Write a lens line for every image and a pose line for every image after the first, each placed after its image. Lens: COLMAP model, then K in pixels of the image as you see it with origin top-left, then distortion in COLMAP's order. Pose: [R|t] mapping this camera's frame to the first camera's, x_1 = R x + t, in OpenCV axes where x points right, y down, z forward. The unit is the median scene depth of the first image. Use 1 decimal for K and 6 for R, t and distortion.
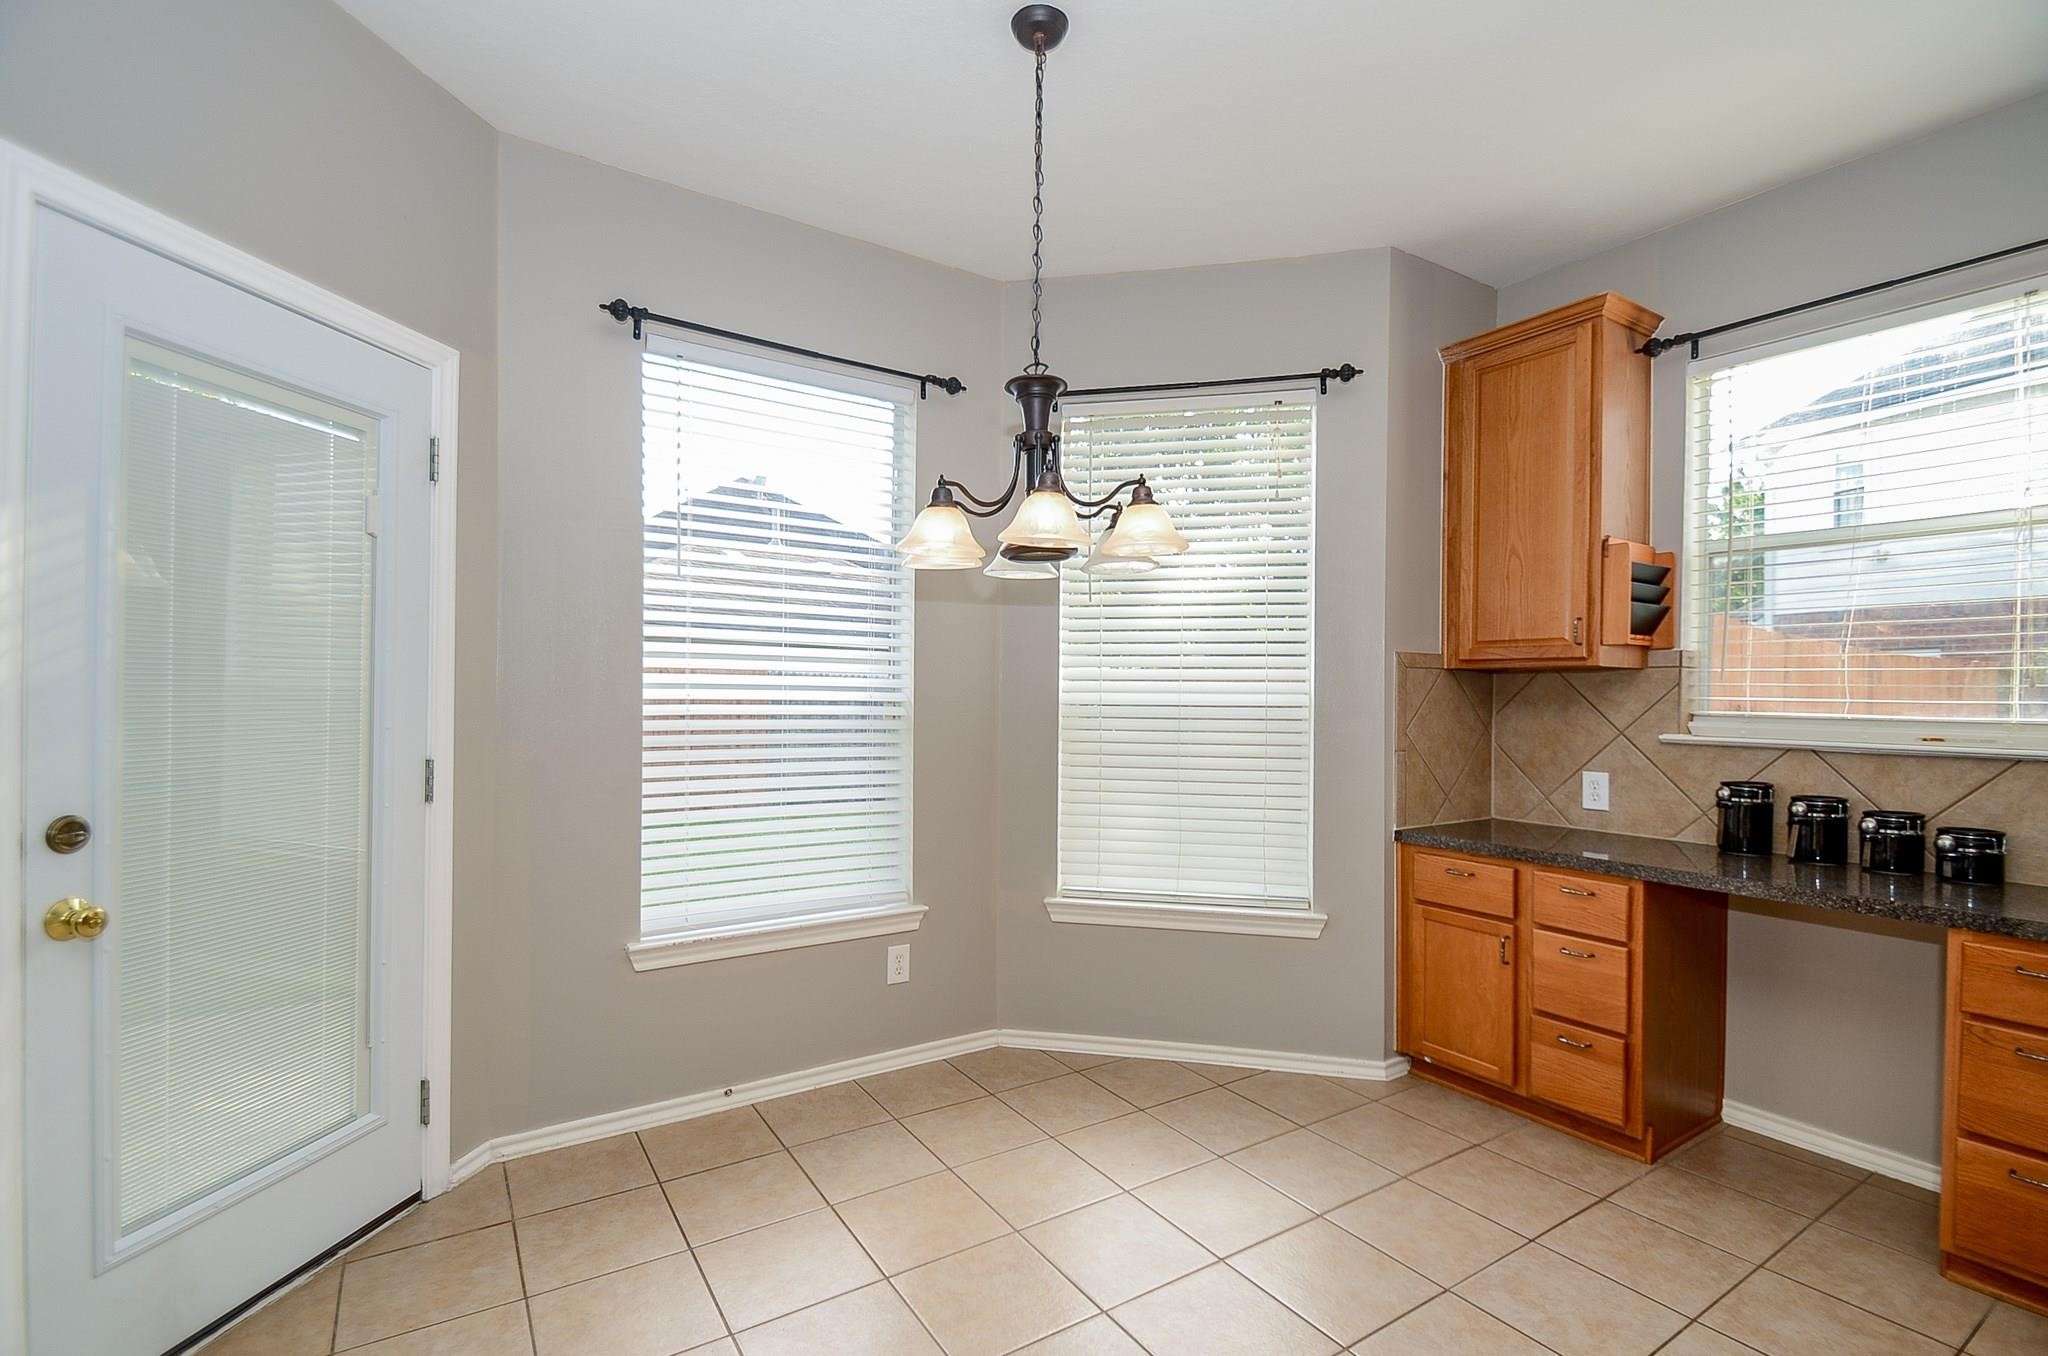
lens RADIAL K [[901.5, 0, 1034.7], [0, 901.5, 689.2], [0, 0, 1]] dist [-0.000267, -0.009593]
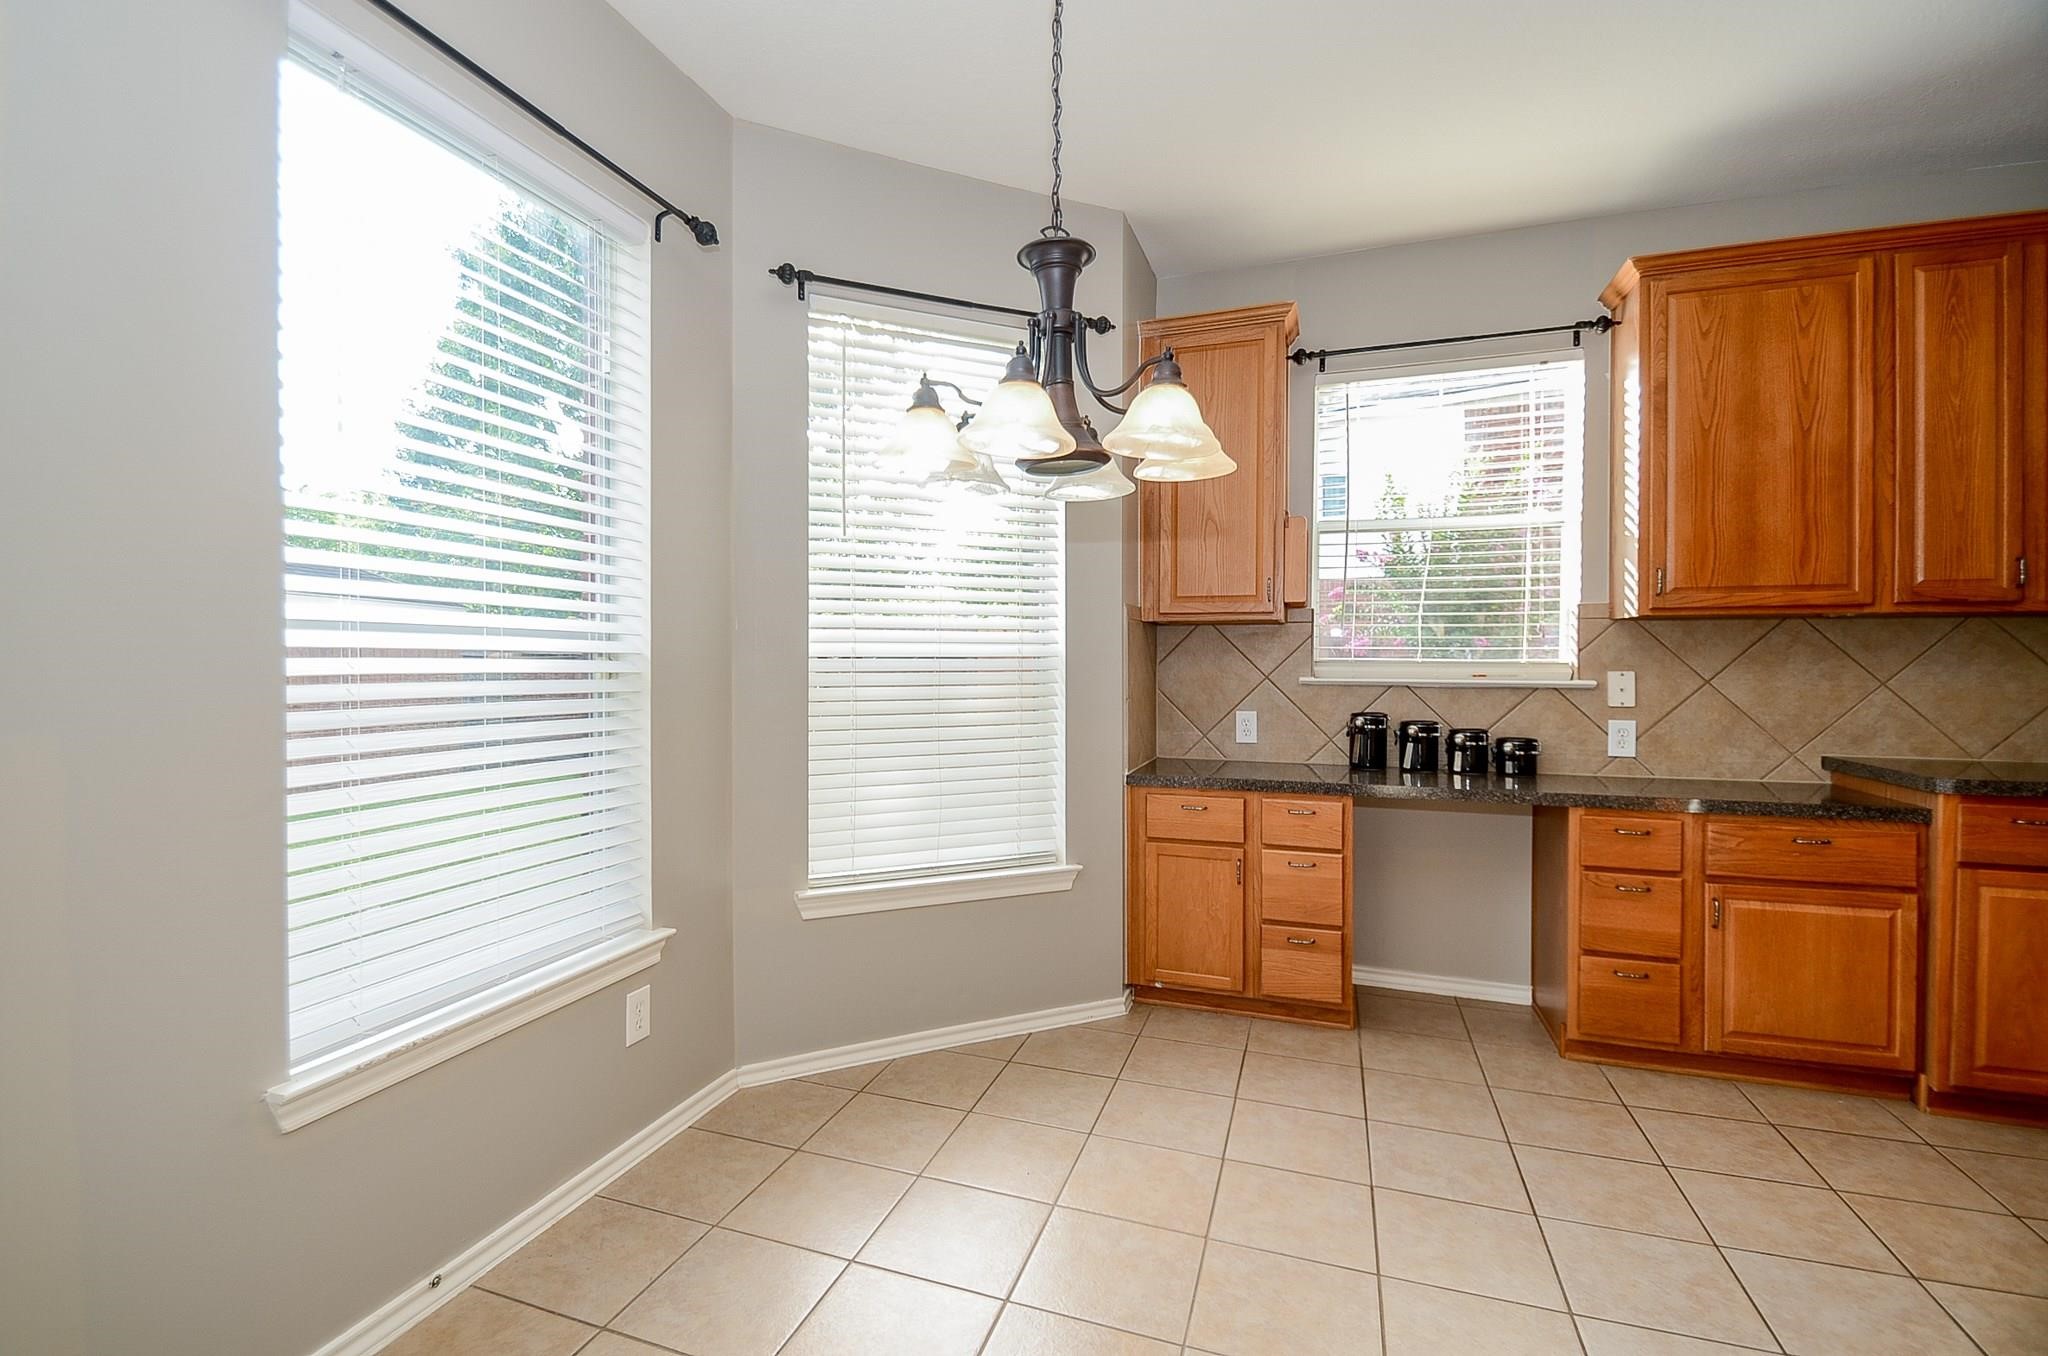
lens RADIAL K [[901.5, 0, 1020.8], [0, 901.5, 661.3], [0, 0, 1]] dist [-0.000267, -0.009593]
pose [[0.810400, -0.009895, 0.585794, -0.346328], [0.002484, 0.999906, 0.013453, 0.012030], [-0.585872, -0.009447, 0.810348, 0.250304]]
